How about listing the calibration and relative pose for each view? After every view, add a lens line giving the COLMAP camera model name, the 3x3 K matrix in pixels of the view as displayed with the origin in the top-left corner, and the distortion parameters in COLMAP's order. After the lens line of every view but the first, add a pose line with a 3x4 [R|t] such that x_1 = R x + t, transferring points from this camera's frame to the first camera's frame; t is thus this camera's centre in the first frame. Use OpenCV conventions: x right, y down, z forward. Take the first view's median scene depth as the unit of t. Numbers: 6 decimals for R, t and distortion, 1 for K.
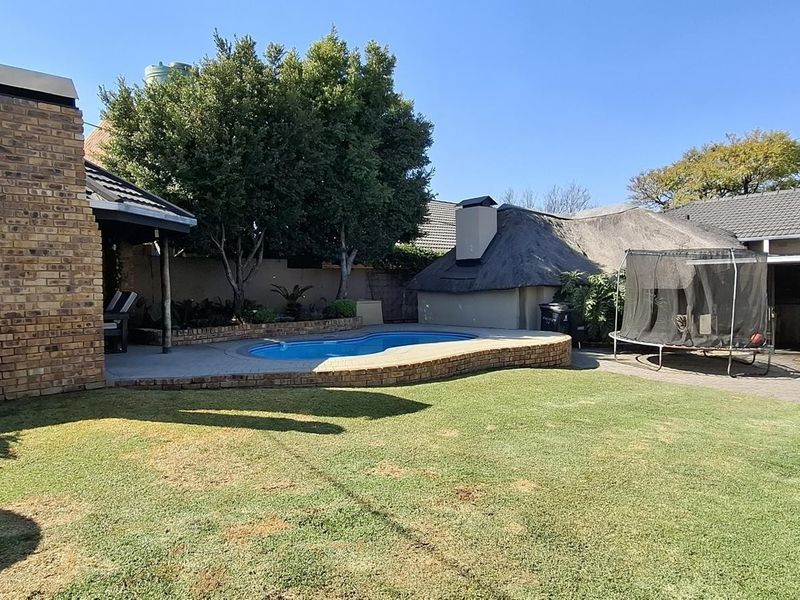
lens RADIAL K [[521.8, 0, 402.4], [0, 521.8, 297.6], [0, 0, 1]] dist [-0.004288, 0.002075]
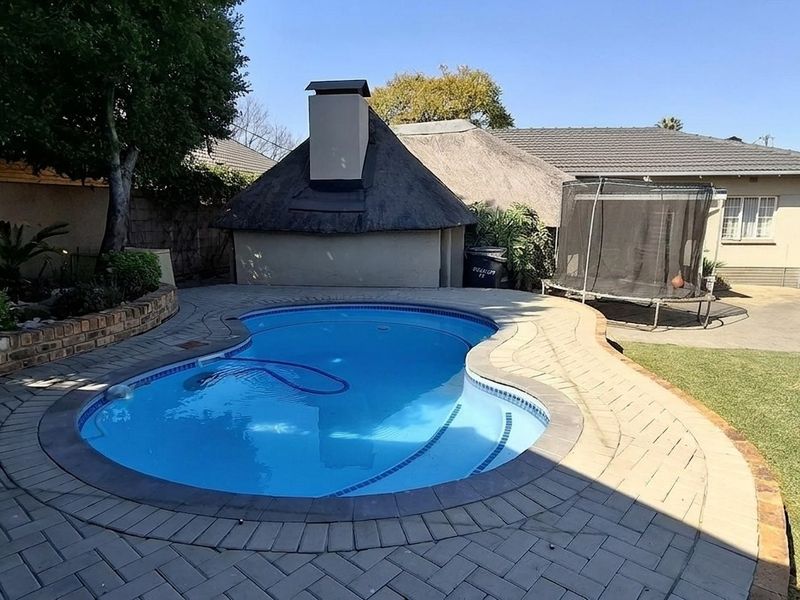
lens RADIAL K [[521.8, 0, 402.4], [0, 521.8, 297.6], [0, 0, 1]] dist [-0.004288, 0.002075]
pose [[0.748726, -0.097735, 0.655635, -0.244449], [0.006786, 0.990149, 0.139852, -0.020585], [-0.662845, -0.100262, 0.742014, 0.469709]]
